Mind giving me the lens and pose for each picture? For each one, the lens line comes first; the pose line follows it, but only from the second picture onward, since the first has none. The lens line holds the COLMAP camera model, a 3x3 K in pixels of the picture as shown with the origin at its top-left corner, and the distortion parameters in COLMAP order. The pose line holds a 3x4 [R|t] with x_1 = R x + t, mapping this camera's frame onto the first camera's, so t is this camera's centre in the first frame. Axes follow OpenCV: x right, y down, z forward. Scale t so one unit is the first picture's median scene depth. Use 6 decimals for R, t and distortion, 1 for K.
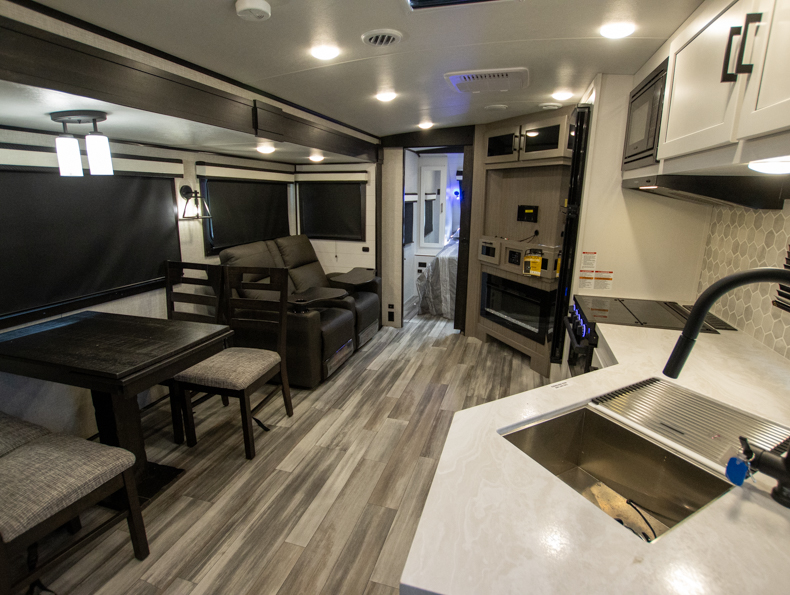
lens RADIAL K [[411.9, 0, 396.5], [0, 411.9, 298.6], [0, 0, 1]] dist [-0.032549, 0.002389]
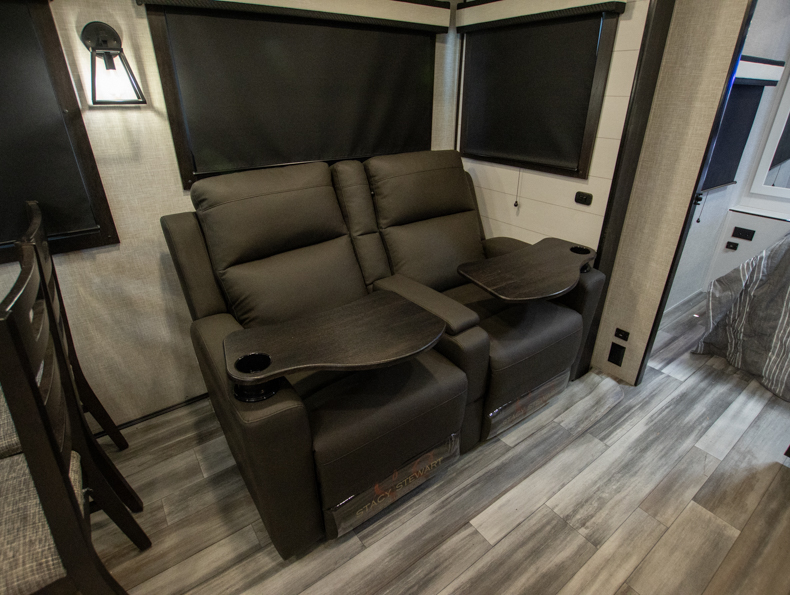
lens RADIAL K [[403.0, 0, 394.9], [0, 403.0, 292.3], [0, 0, 1]] dist [-0.026917, -0.006219]
pose [[0.791083, 0.262296, -0.552620, 0.029279], [-0.139490, 0.956953, 0.254527, -0.156056], [0.595593, -0.124267, 0.793617, 0.833182]]
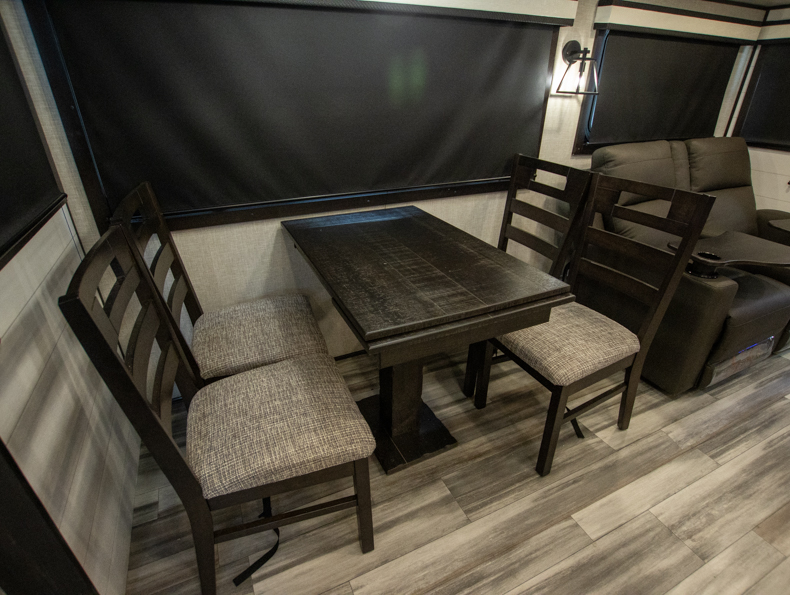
lens RADIAL K [[411.9, 0, 396.5], [0, 411.9, 298.6], [0, 0, 1]] dist [-0.032549, 0.002389]
pose [[0.666540, 0.335757, -0.665577, -0.132046], [-0.175479, 0.938407, 0.297655, -0.029503], [0.724522, -0.081604, 0.684404, 0.309783]]
